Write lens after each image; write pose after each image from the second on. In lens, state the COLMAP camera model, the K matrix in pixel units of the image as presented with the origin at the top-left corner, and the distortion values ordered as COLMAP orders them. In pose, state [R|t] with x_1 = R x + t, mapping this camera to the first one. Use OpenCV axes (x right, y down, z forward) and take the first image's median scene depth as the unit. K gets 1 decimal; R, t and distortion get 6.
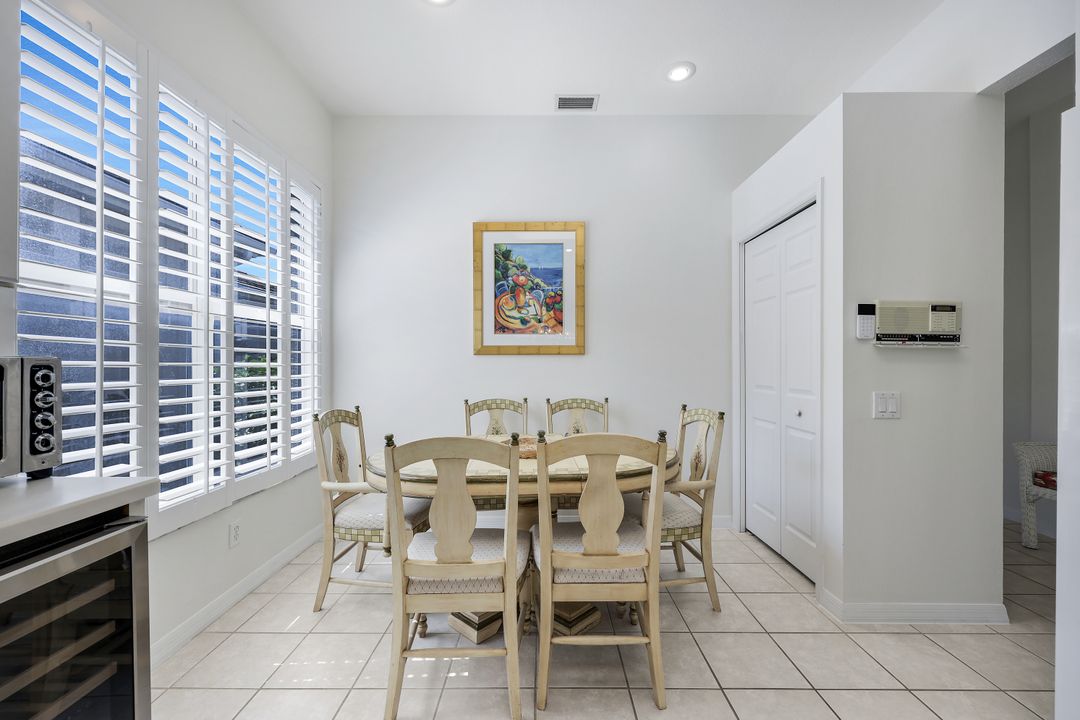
lens RADIAL K [[441.3, 0, 536.9], [0, 441.3, 362.2], [0, 0, 1]] dist [0.000618, 0.000073]
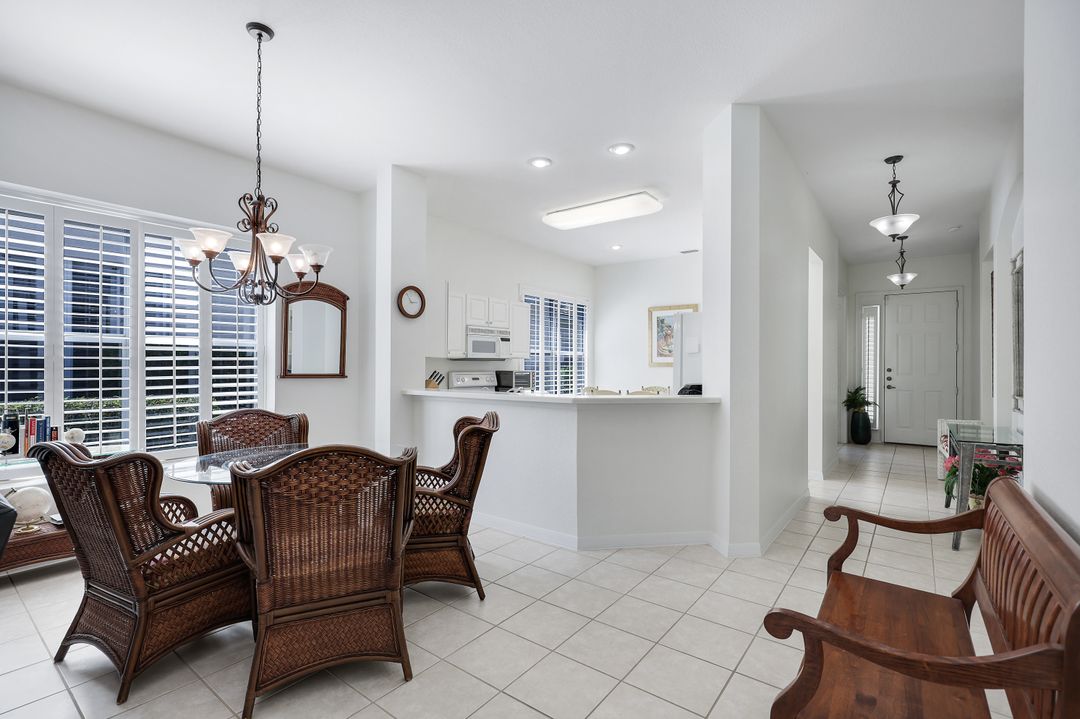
lens RADIAL K [[464.1, 0, 540.0], [0, 464.1, 359.5], [0, 0, 1]] dist [0.000621, 0.000028]
pose [[0.798219, -0.005132, -0.602346, 0.840459], [0.002753, 0.999984, -0.004871, -0.042685], [0.602361, 0.002229, 0.798220, -1.219002]]
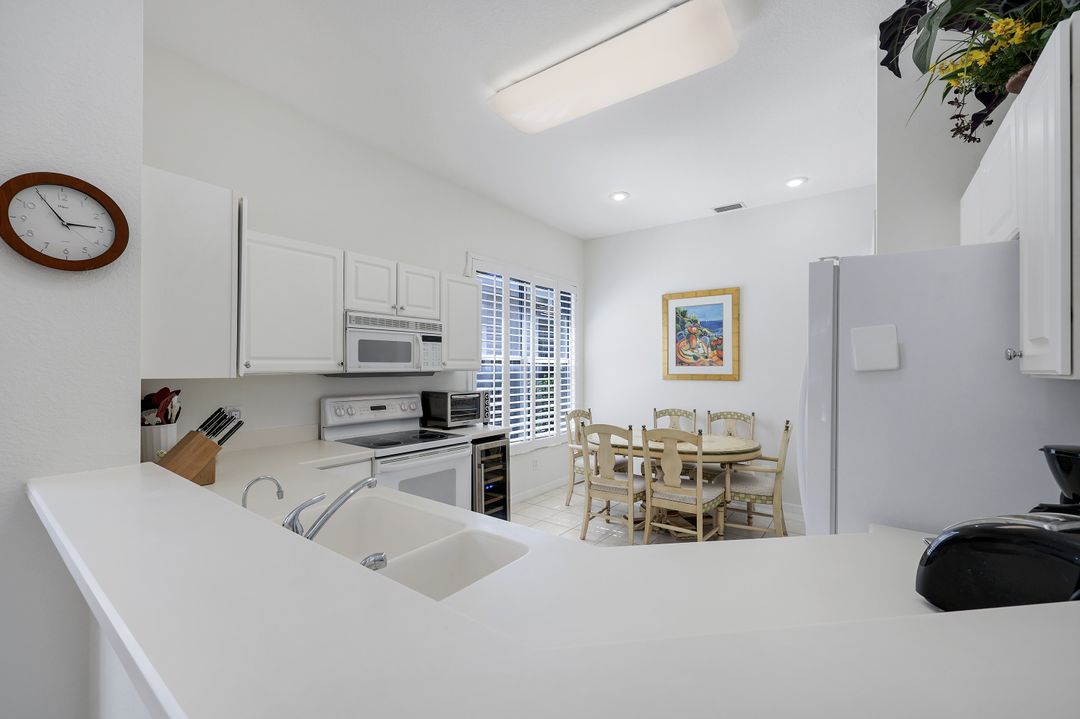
lens RADIAL K [[441.3, 0, 536.9], [0, 441.3, 361.7], [0, 0, 1]] dist [0.000618, 0.000073]
pose [[0.808135, -0.005411, -0.588973, 0.416240], [0.002141, 0.999978, -0.006249, -0.071313], [0.588994, 0.003789, 0.808129, -0.520042]]
